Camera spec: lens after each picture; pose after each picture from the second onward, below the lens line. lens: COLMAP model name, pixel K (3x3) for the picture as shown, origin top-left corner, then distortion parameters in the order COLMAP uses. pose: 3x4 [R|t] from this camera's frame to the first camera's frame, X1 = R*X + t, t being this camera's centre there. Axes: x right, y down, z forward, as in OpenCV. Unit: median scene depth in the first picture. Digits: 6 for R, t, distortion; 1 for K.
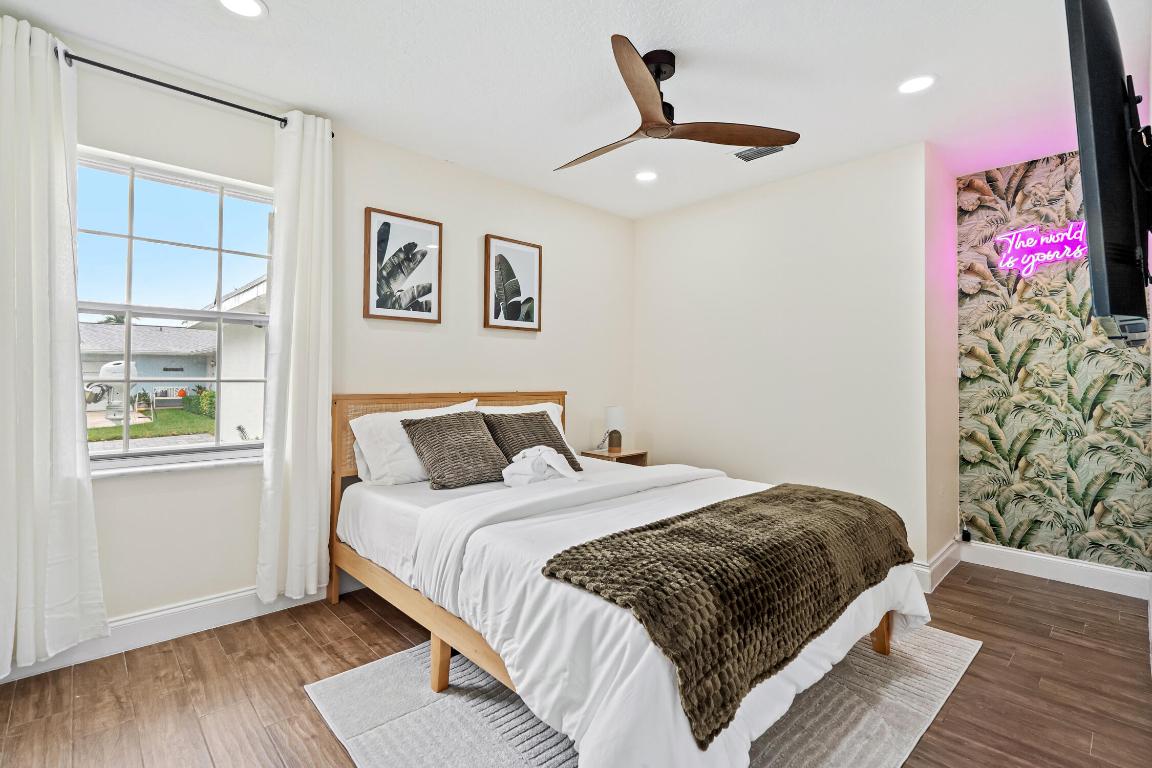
lens RADIAL K [[525.4, 0, 578.0], [0, 525.4, 376.1], [0, 0, 1]] dist [-0.003953, -0.000382]
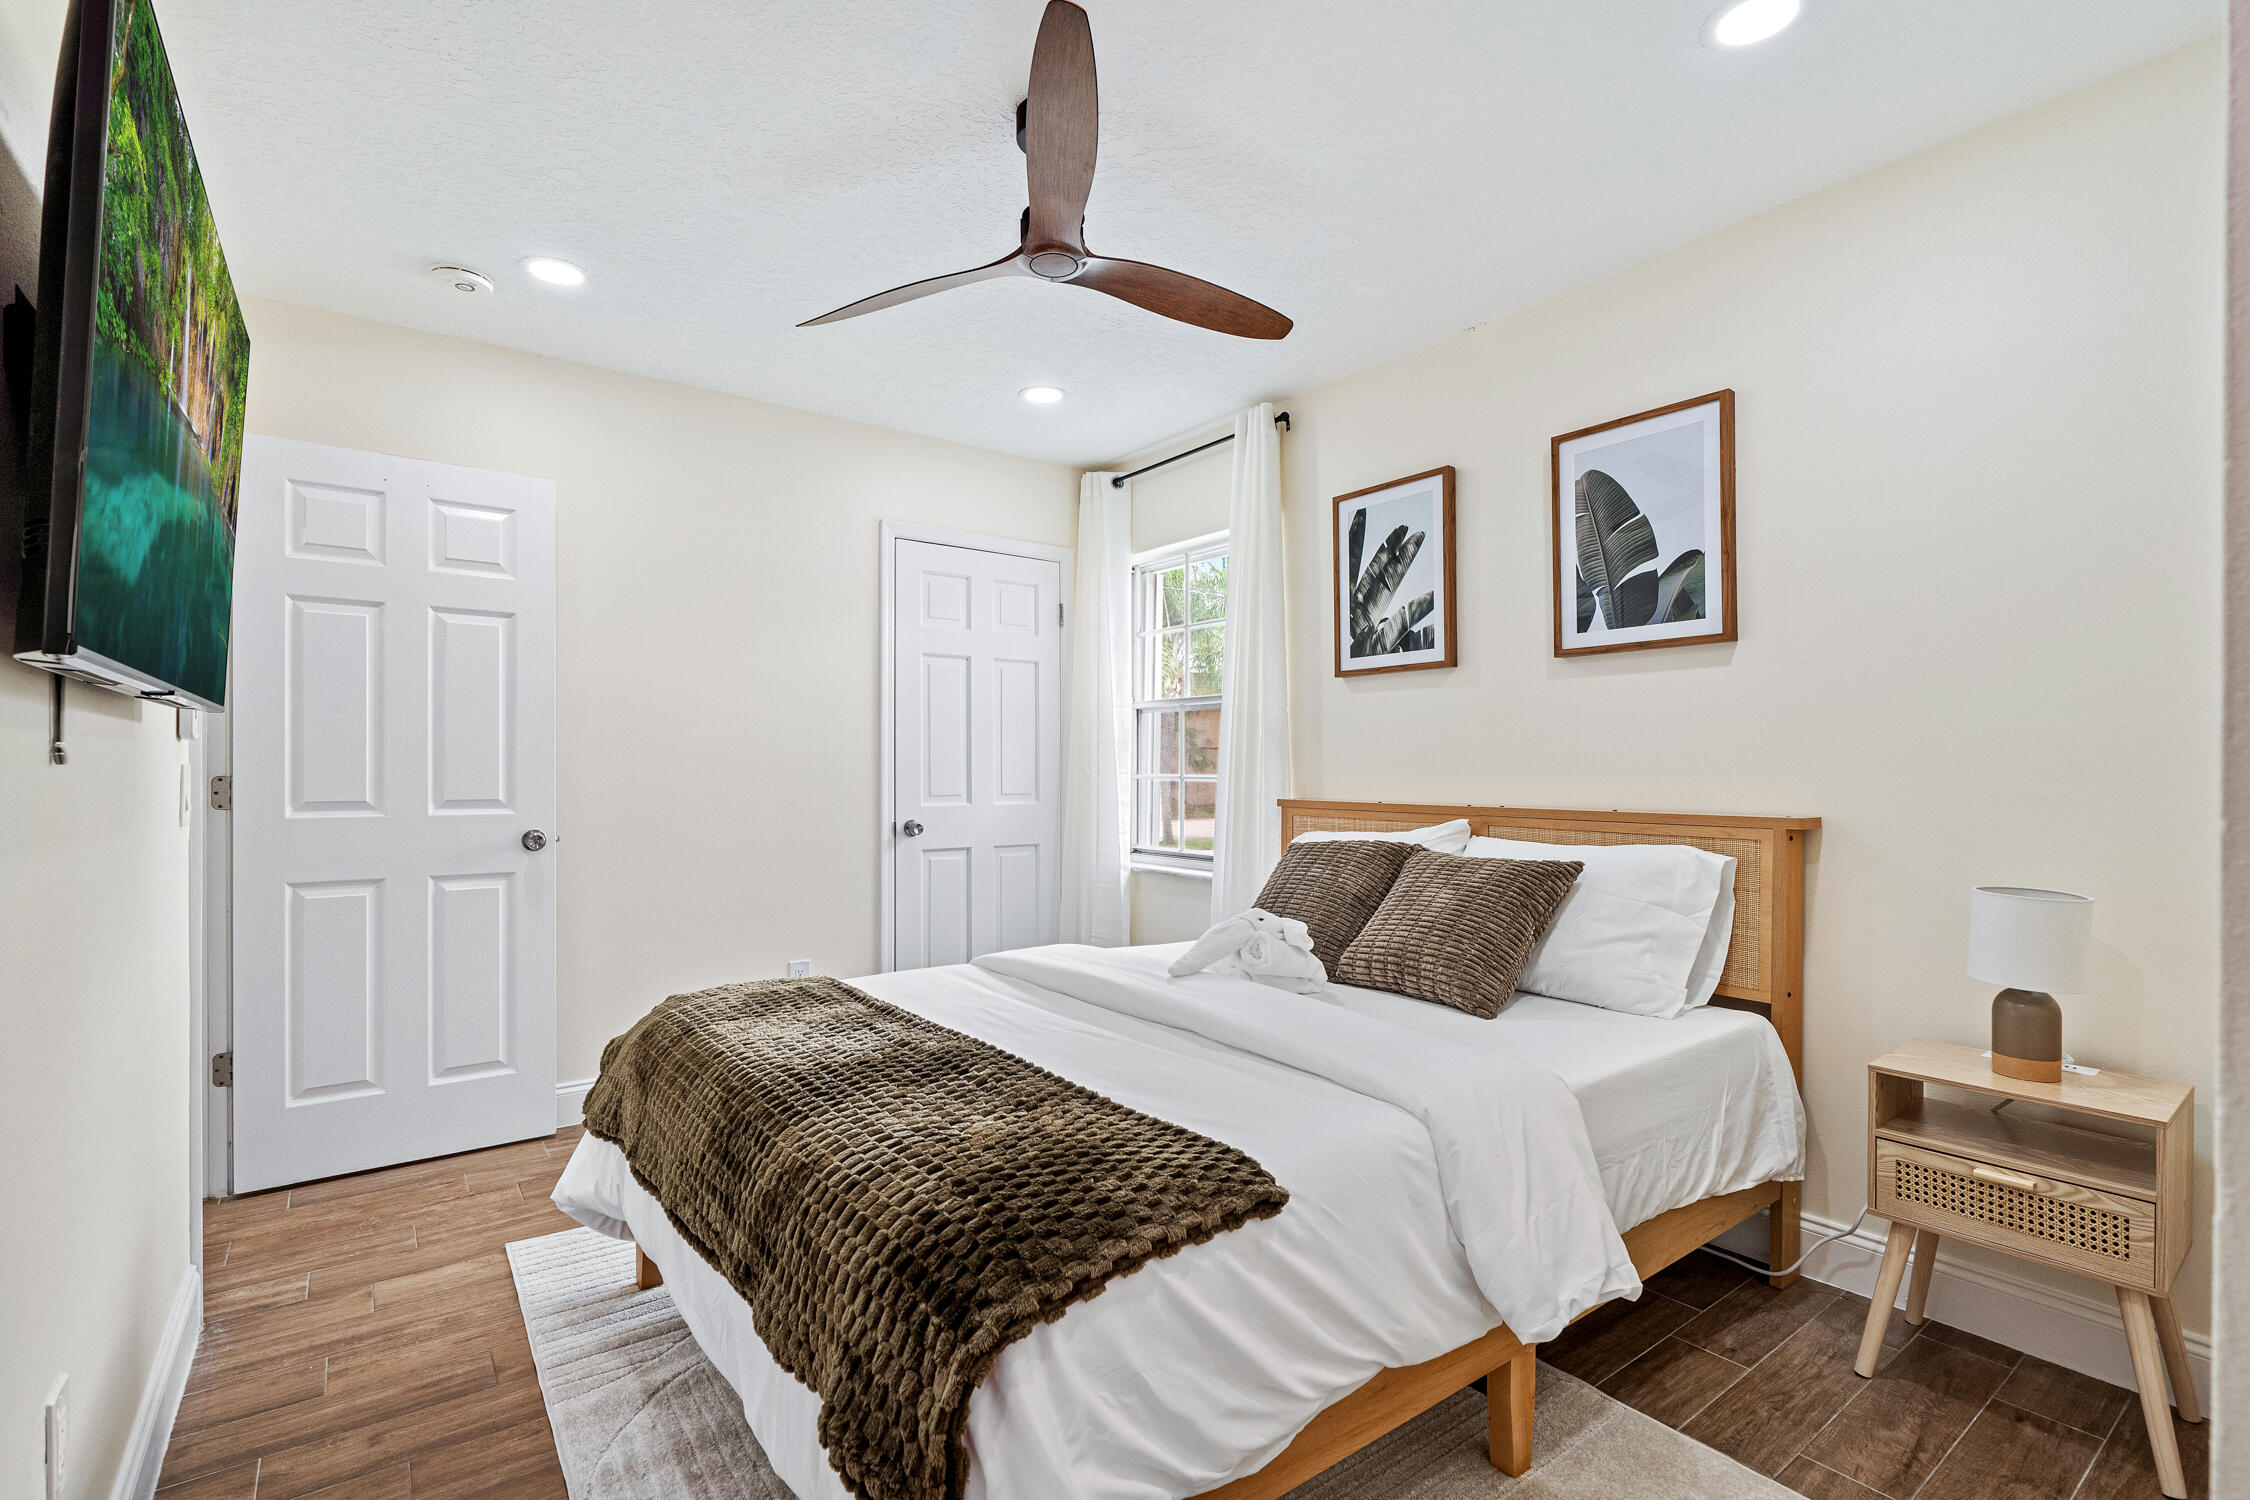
lens RADIAL K [[1026.2, 0, 1130.2], [0, 1026.2, 761.5], [0, 0, 1]] dist [-0.003953, -0.000382]
pose [[-0.101104, -0.000595, -0.994876, 0.760065], [0.014350, 0.999895, -0.002056, -0.012421], [0.994772, -0.014484, -0.101085, 0.814534]]
